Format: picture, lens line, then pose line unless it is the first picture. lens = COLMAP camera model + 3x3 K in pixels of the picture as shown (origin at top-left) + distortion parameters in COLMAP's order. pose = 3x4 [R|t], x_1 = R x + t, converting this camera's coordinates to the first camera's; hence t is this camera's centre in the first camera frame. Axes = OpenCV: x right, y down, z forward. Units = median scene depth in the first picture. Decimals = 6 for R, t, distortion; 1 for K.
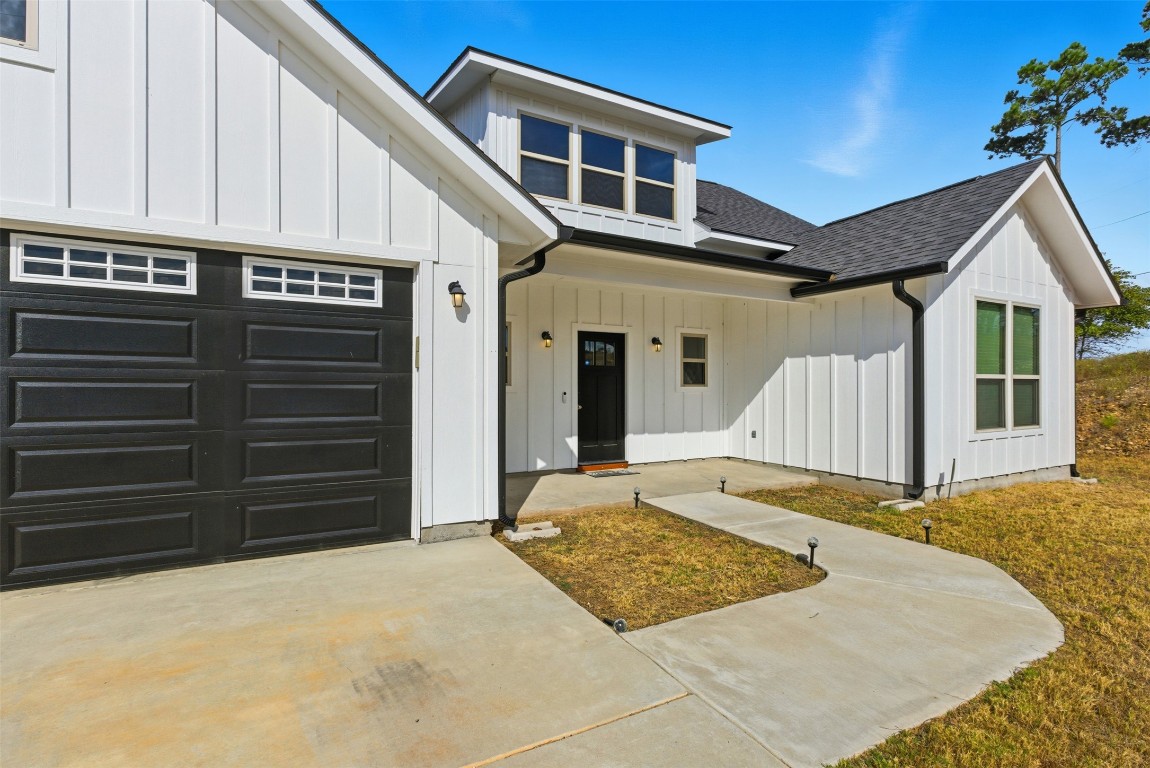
lens RADIAL K [[533.6, 0, 568.8], [0, 533.6, 375.7], [0, 0, 1]] dist [0.016994, 0.000066]
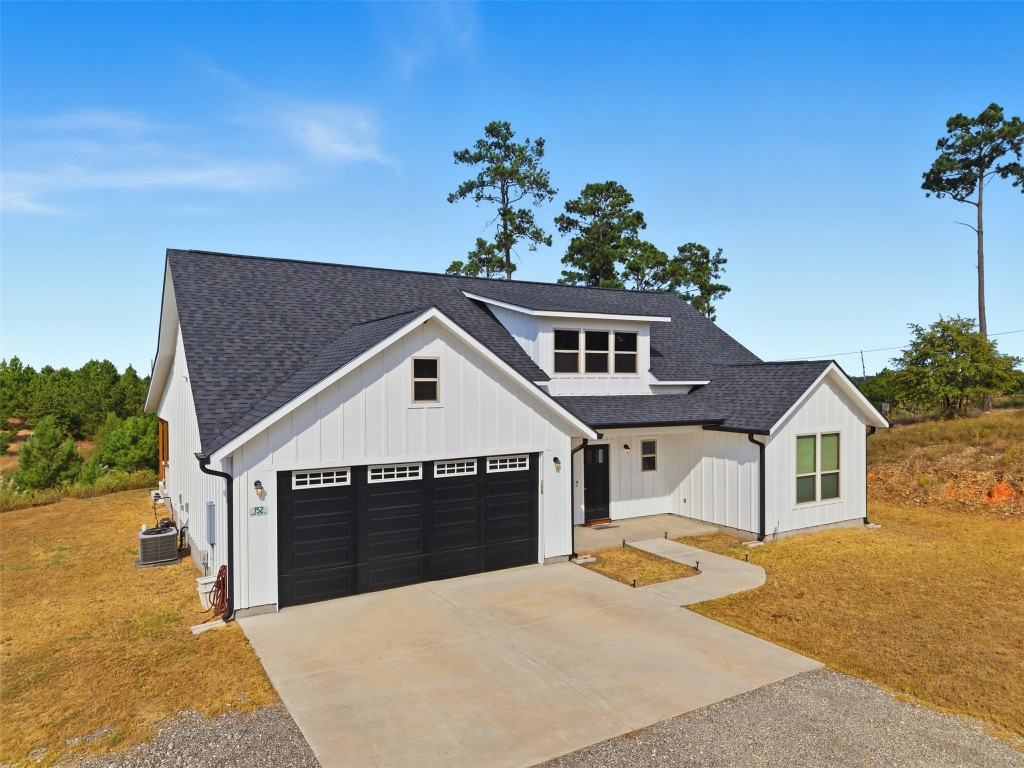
lens RADIAL K [[663.7, 0, 512.0], [0, 663.7, 384.0], [0, 0, 1]] dist [0.065542, -0.036276]
pose [[0.998946, -0.006707, 0.045412, -0.344164], [0.005895, 0.999821, 0.017993, -0.355787], [-0.045524, -0.017707, 0.998806, -1.268109]]
